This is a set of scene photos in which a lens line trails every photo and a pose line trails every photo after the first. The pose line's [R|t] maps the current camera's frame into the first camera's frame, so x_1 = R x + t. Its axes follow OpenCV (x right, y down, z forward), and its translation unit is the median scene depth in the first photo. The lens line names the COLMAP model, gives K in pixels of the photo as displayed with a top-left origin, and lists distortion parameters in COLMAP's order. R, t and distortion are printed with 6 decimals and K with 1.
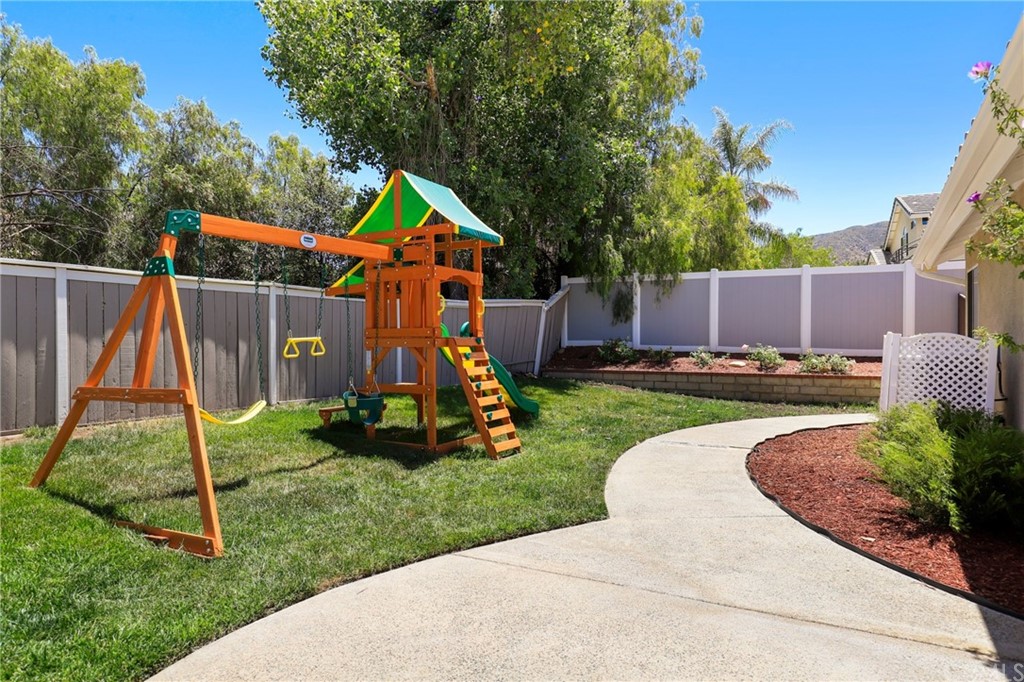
lens RADIAL K [[644.2, 0, 511.3], [0, 644.2, 345.2], [0, 0, 1]] dist [-0.002777, 0.002450]
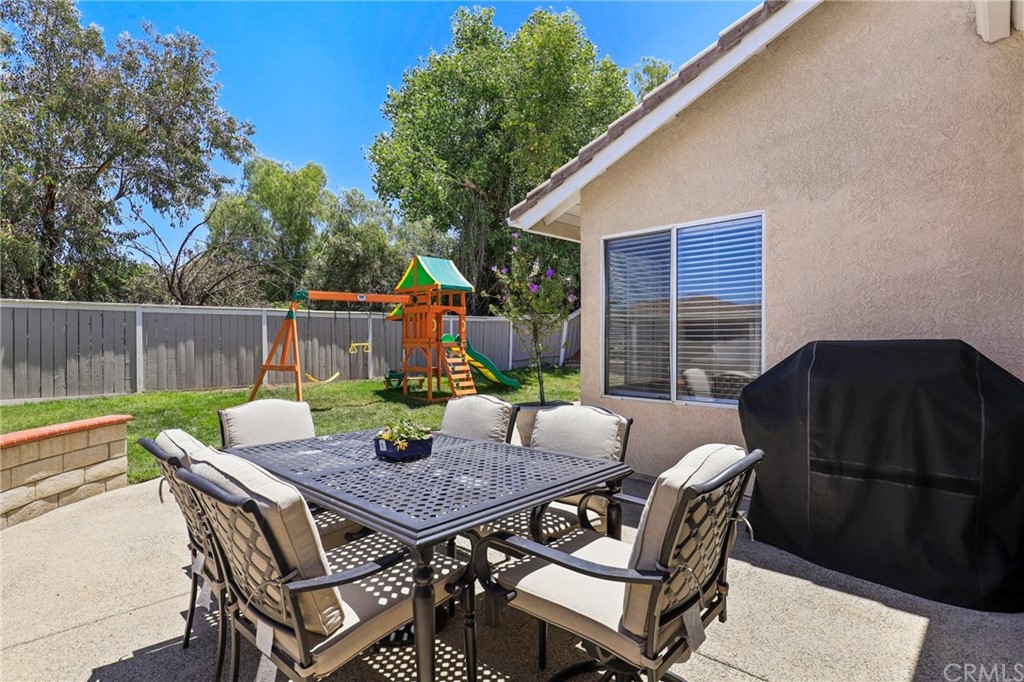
lens RADIAL K [[536.9, 0, 511.1], [0, 536.9, 338.4], [0, 0, 1]] dist [0.000721, 0.000175]
pose [[0.975587, -0.007396, -0.219489, 0.405181], [0.004960, 0.999920, -0.011648, -0.004211], [0.219557, 0.010275, 0.975546, -0.448820]]
